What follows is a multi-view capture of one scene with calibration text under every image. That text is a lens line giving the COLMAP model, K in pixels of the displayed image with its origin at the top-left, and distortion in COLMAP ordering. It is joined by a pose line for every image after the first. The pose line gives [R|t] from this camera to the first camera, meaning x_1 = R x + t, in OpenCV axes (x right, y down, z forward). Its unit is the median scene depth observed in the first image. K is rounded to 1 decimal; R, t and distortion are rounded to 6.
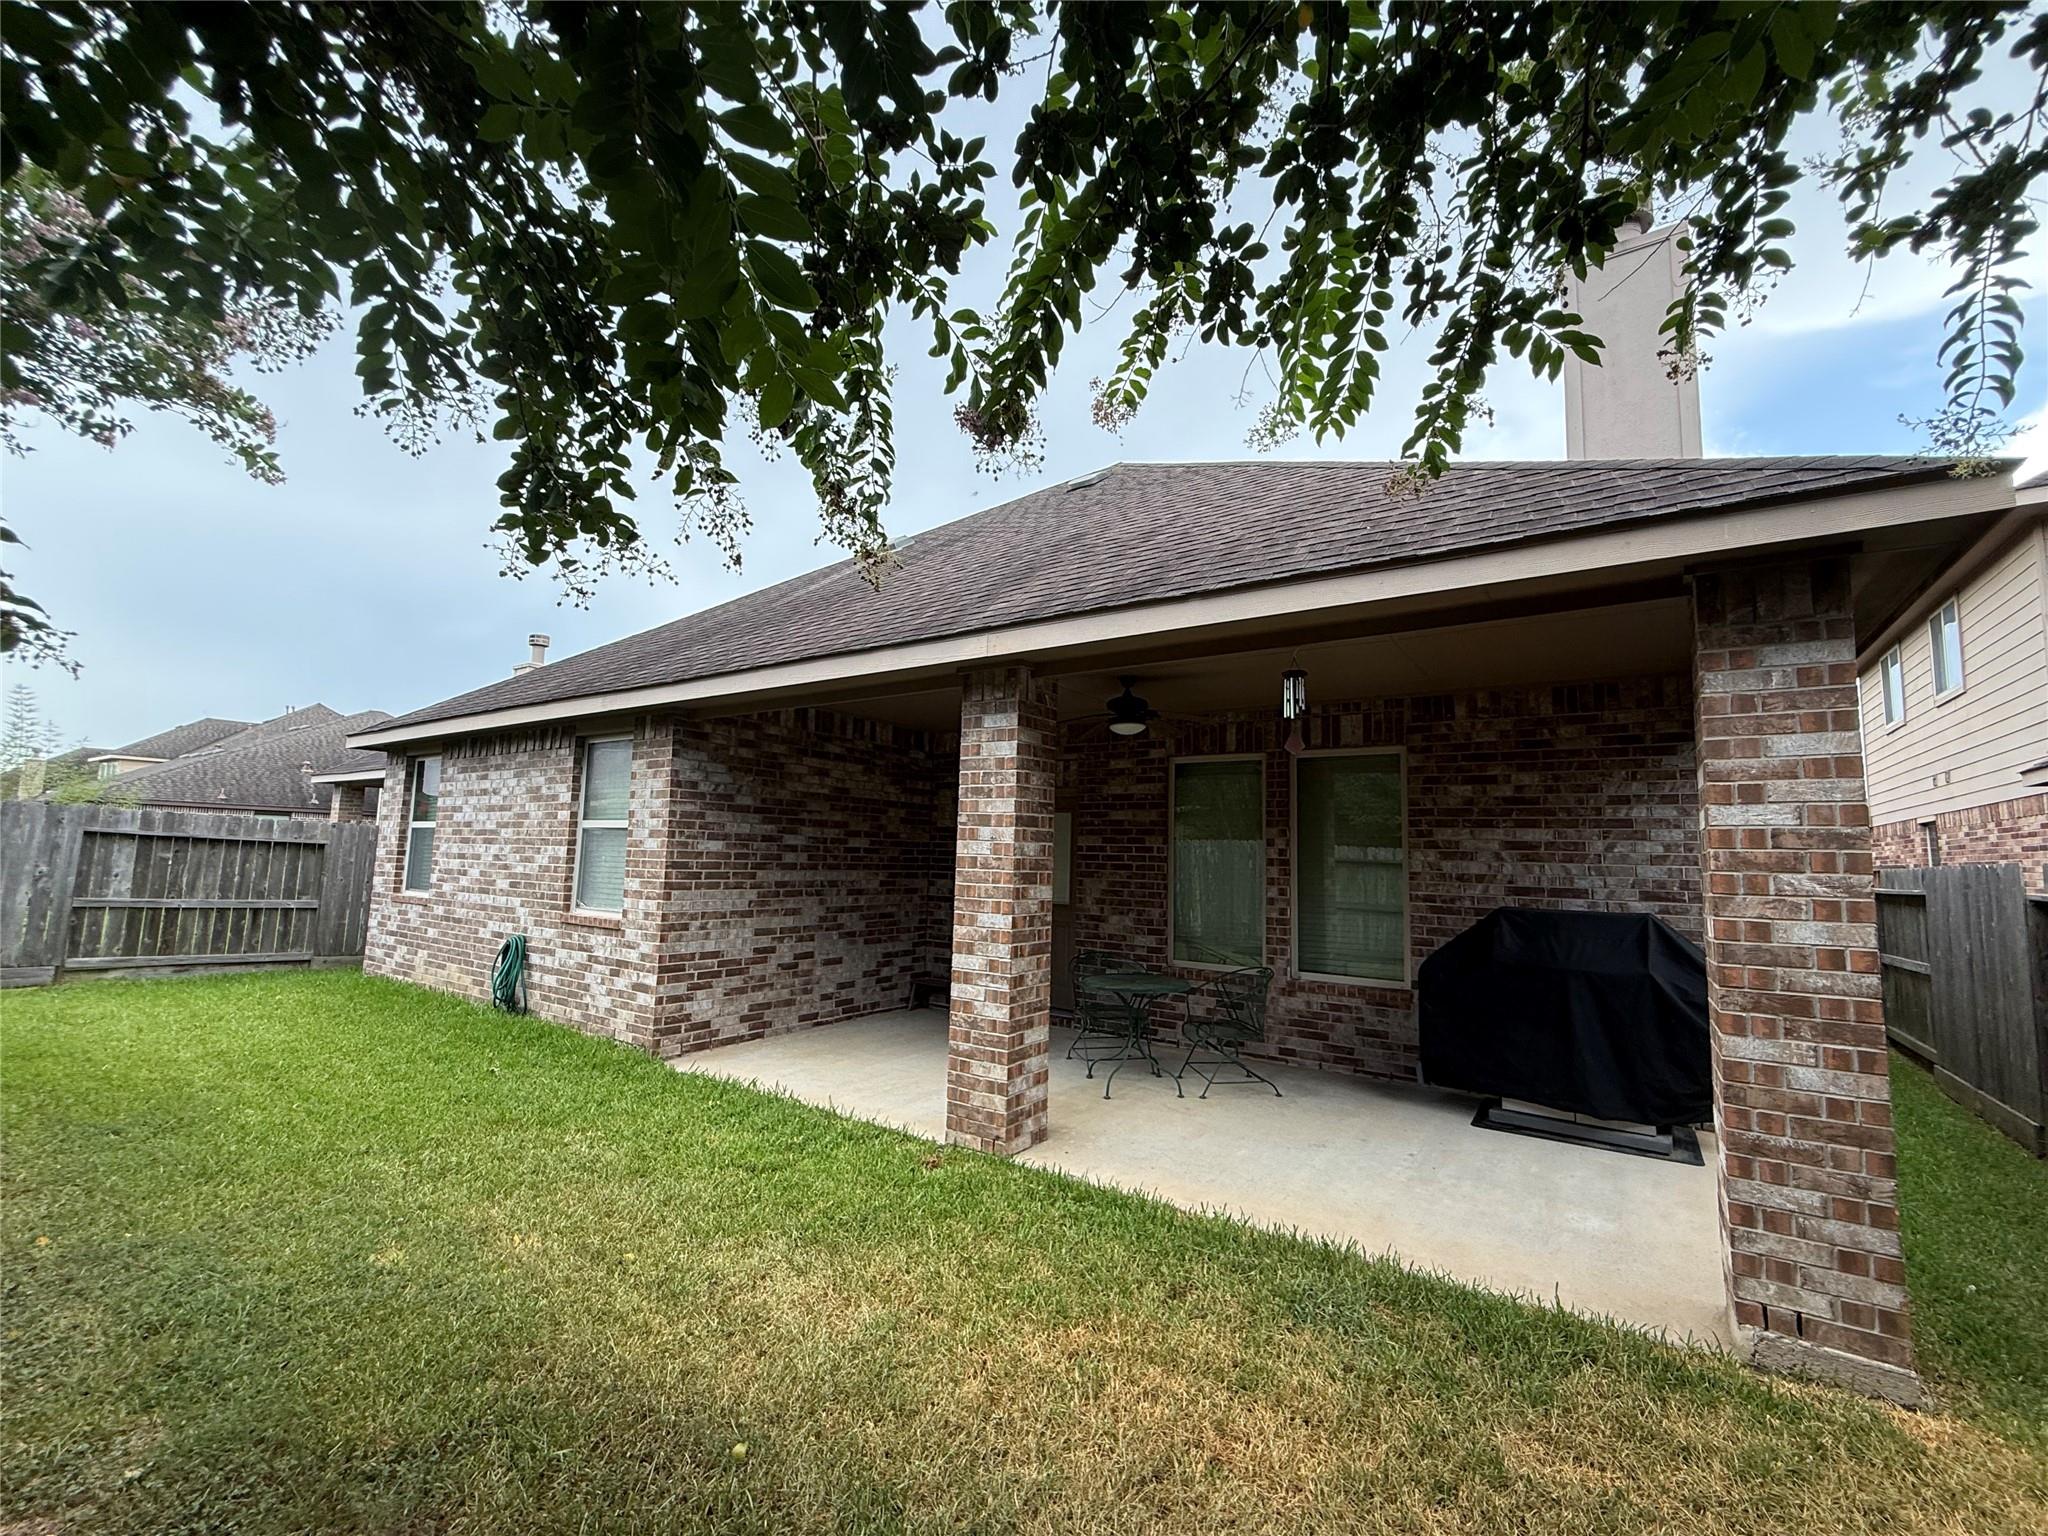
lens RADIAL K [[859.7, 0, 1023.2], [0, 859.7, 764.0], [0, 0, 1]] dist [-0.000591, 0.000461]
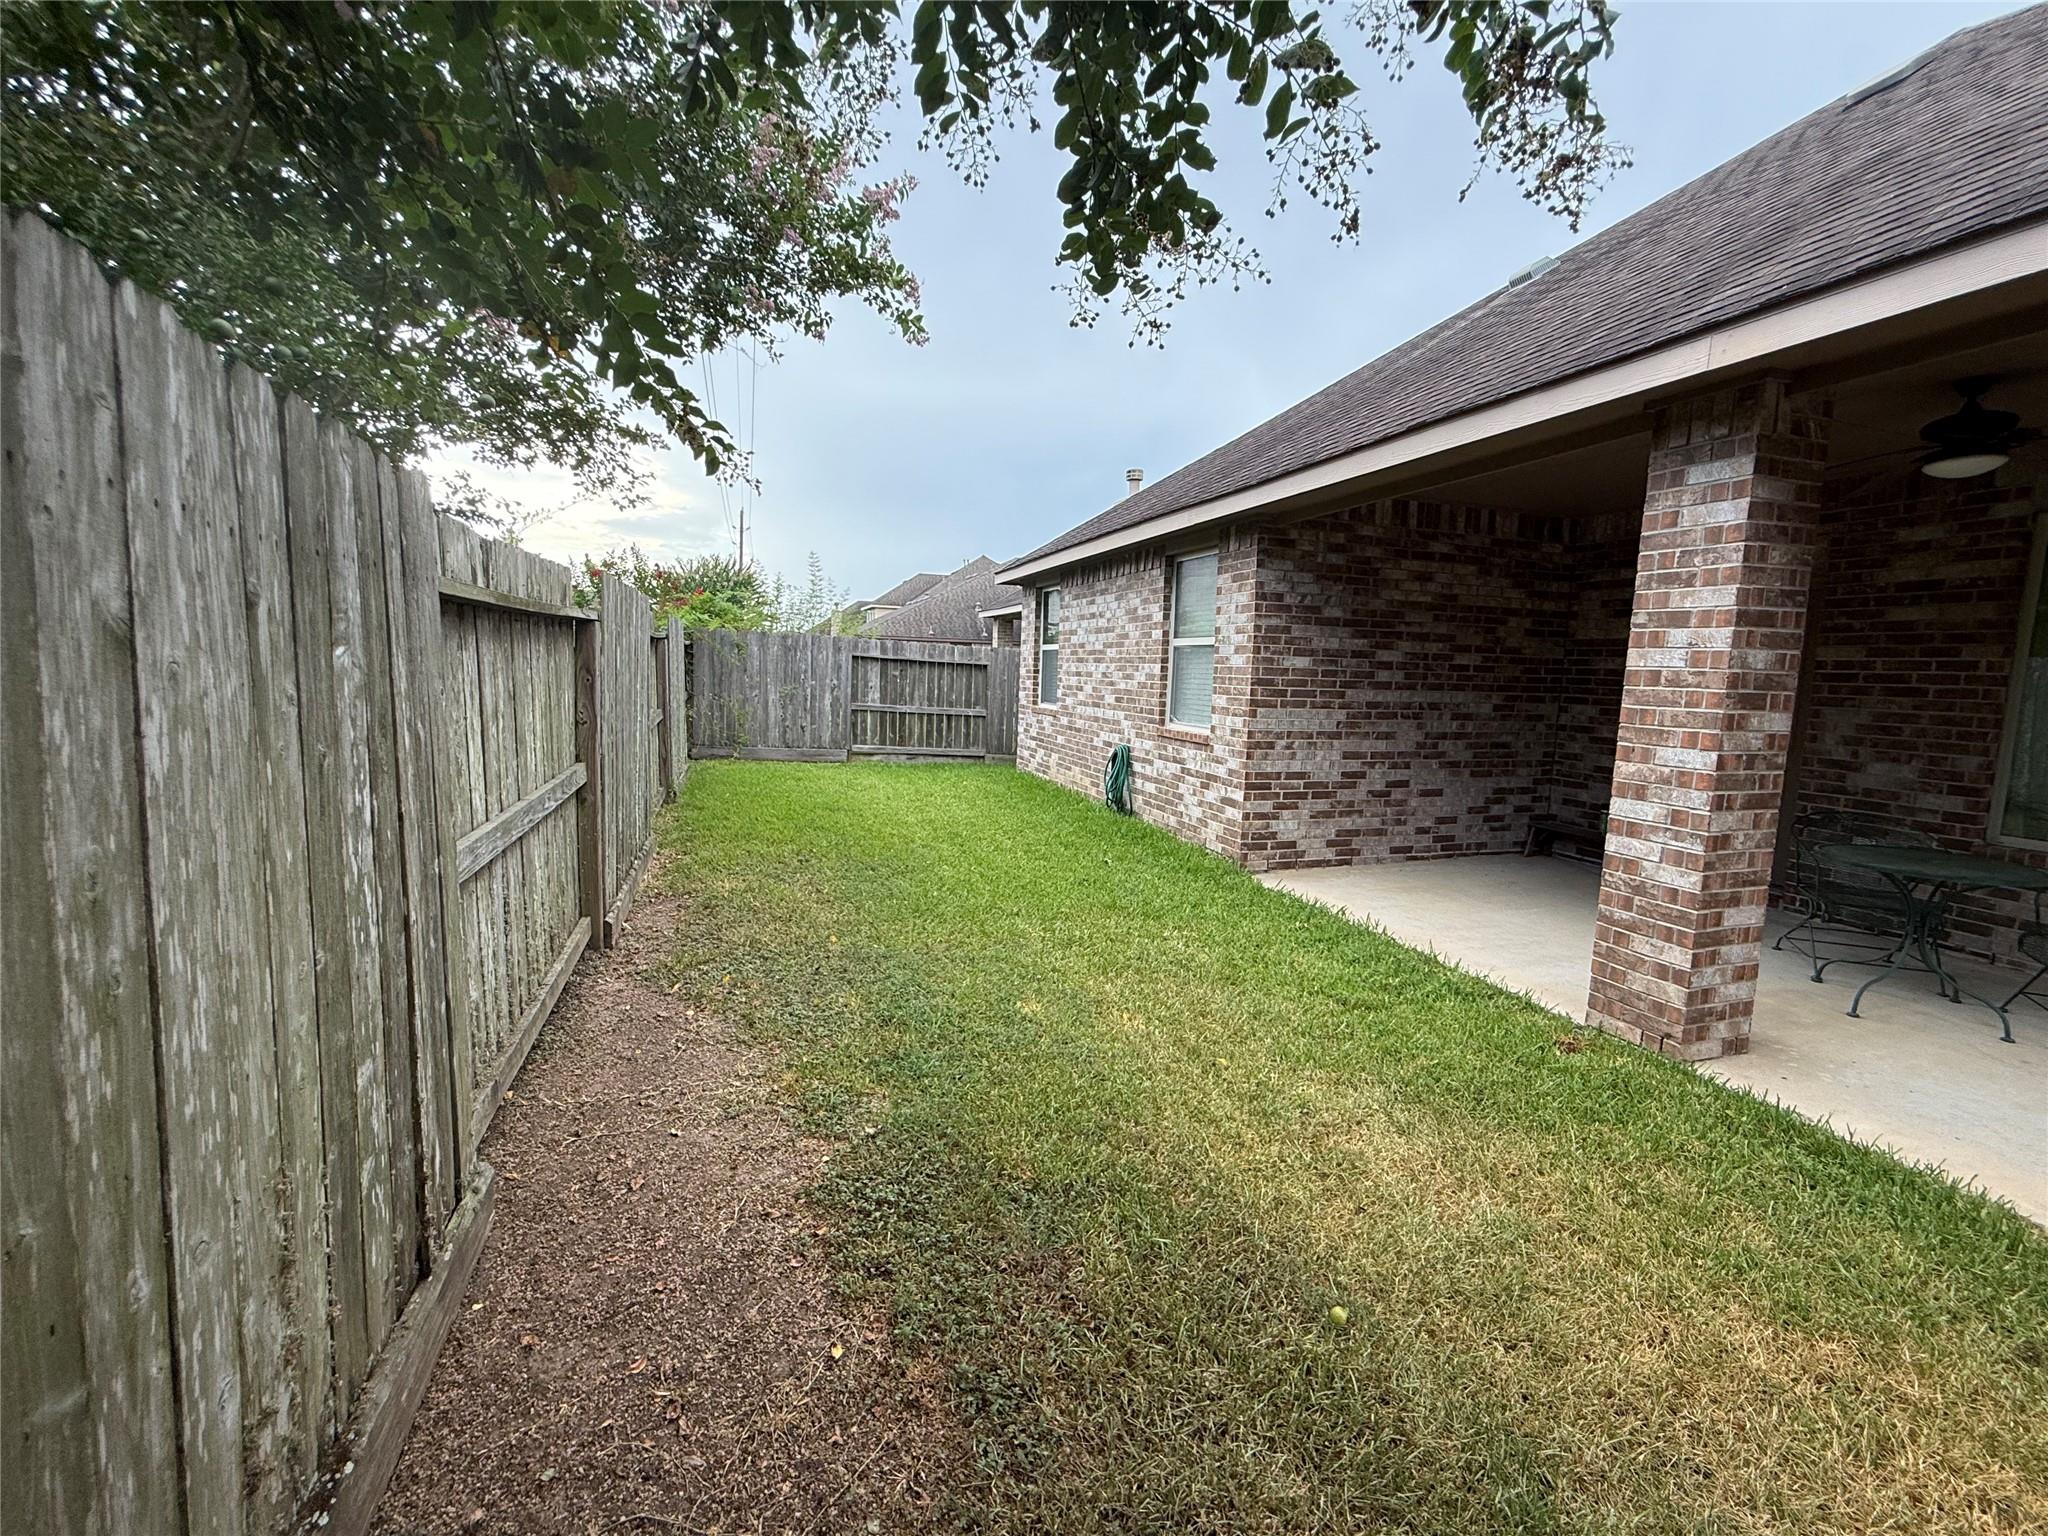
lens RADIAL K [[859.7, 0, 1023.2], [0, 859.7, 764.0], [0, 0, 1]] dist [-0.000591, 0.000461]
pose [[0.797287, 0.065742, -0.600010, -0.034283], [0.056636, 0.981517, 0.182801, 0.017817], [0.600938, -0.179727, 0.778827, 0.075695]]
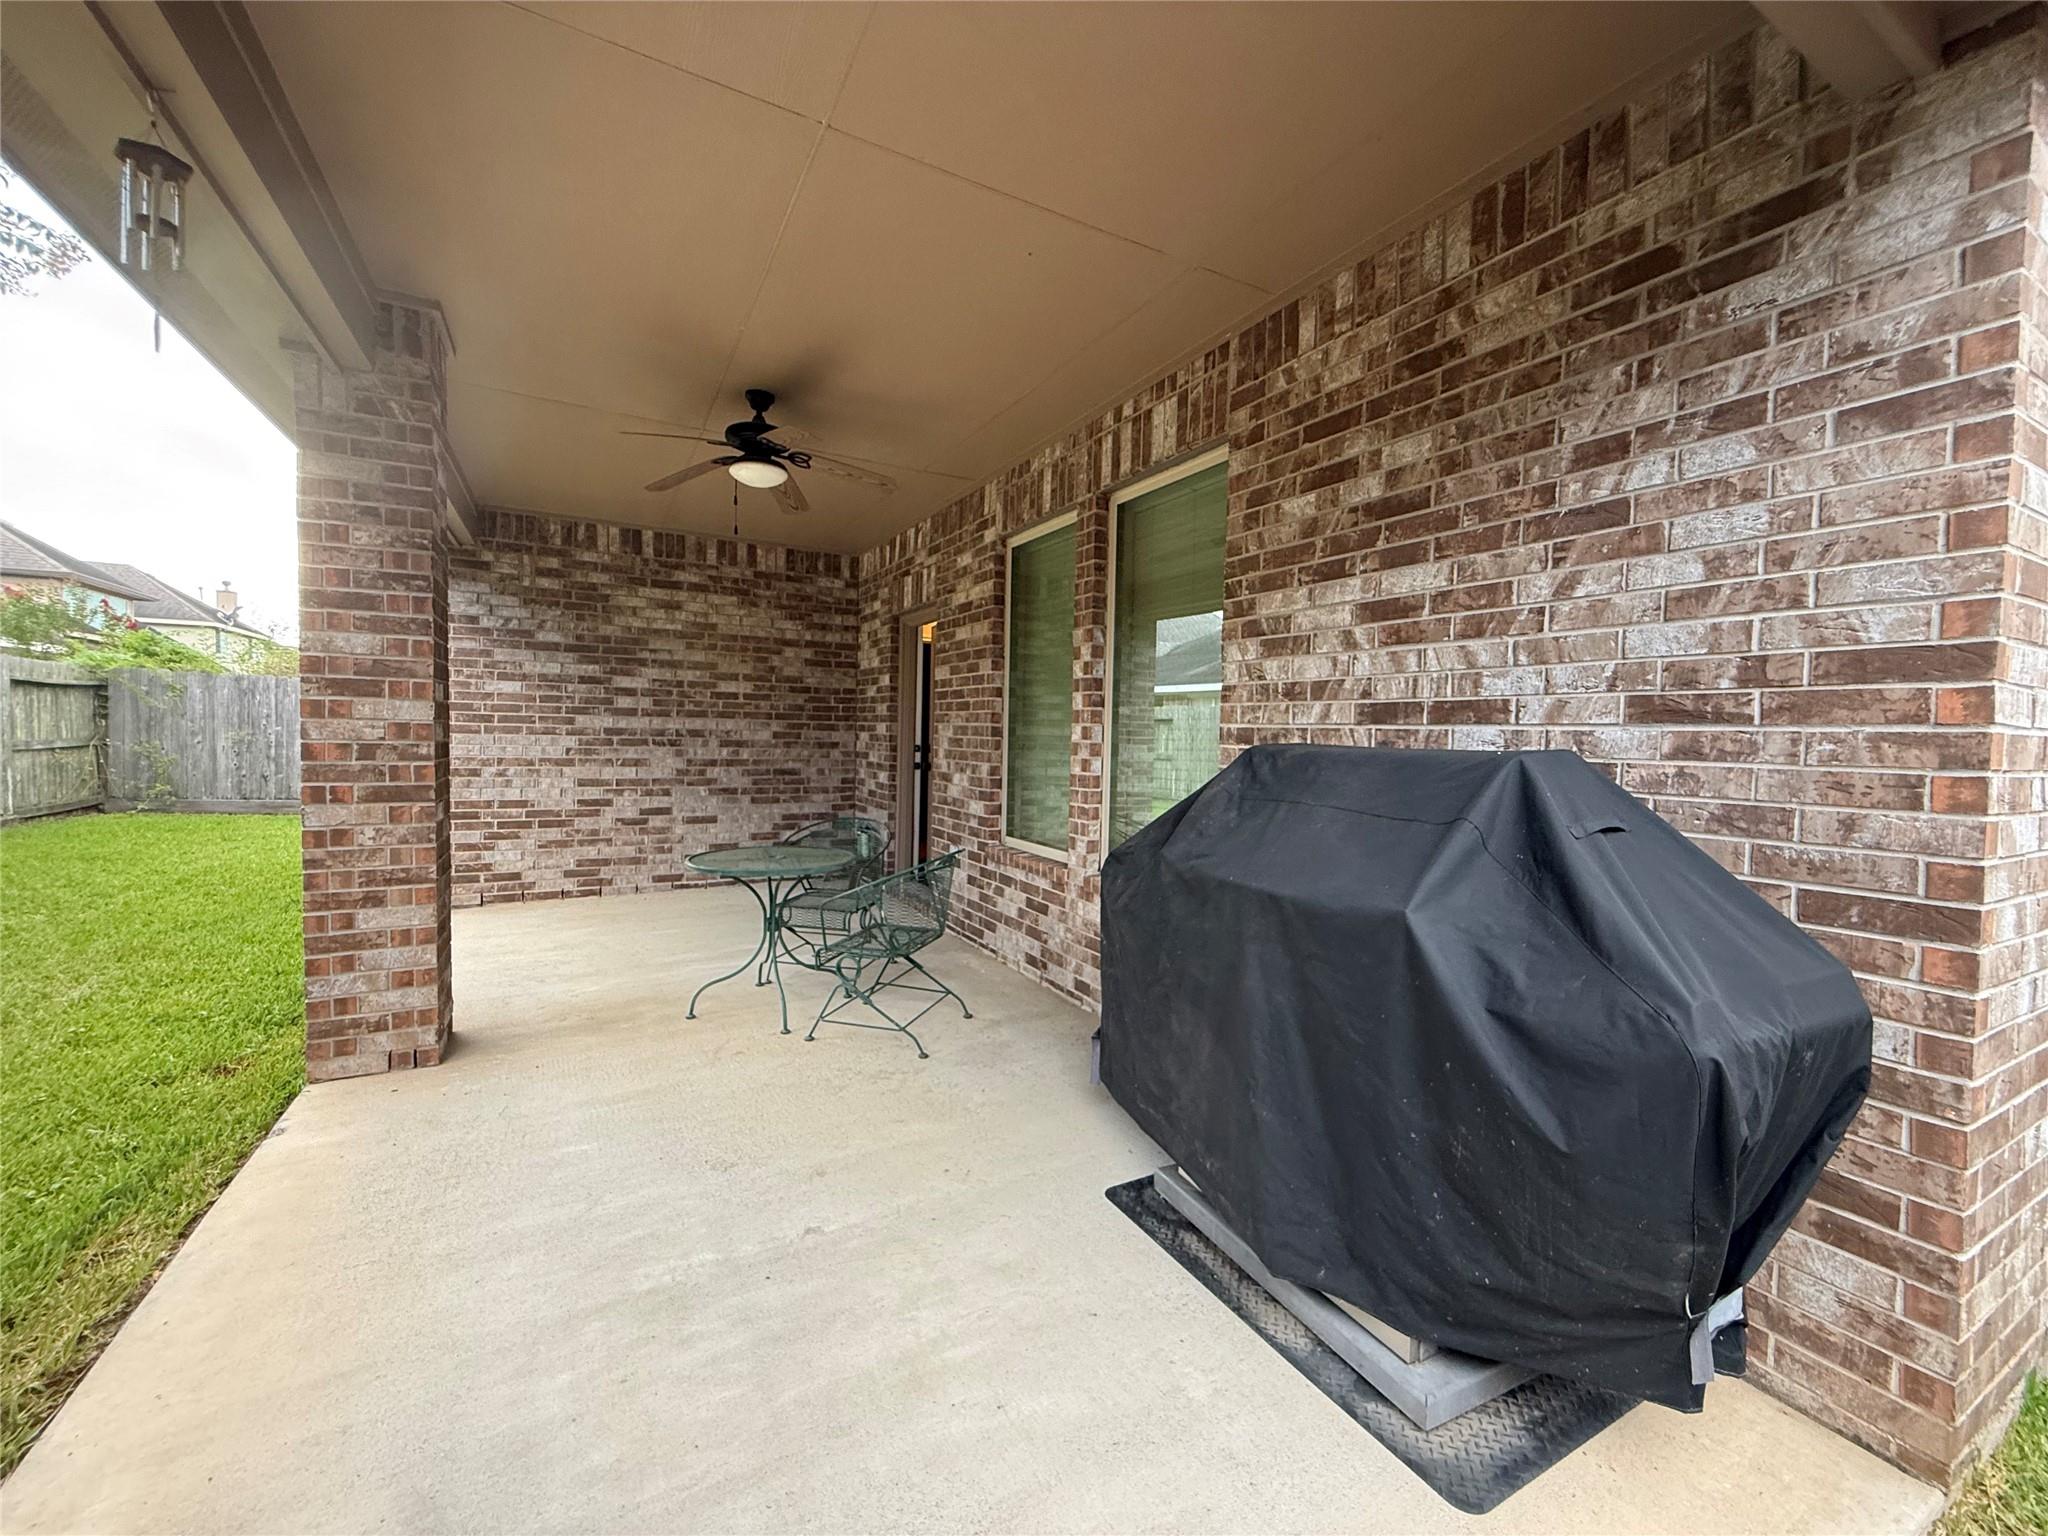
lens RADIAL K [[820.4, 0, 1019.0], [0, 820.4, 764.1], [0, 0, 1]] dist [0.000908, 0.000299]
pose [[0.889589, 0.010849, -0.456633, 0.603598], [0.050208, 0.991337, 0.121366, 0.112934], [0.453994, -0.130892, 0.881338, 0.536291]]
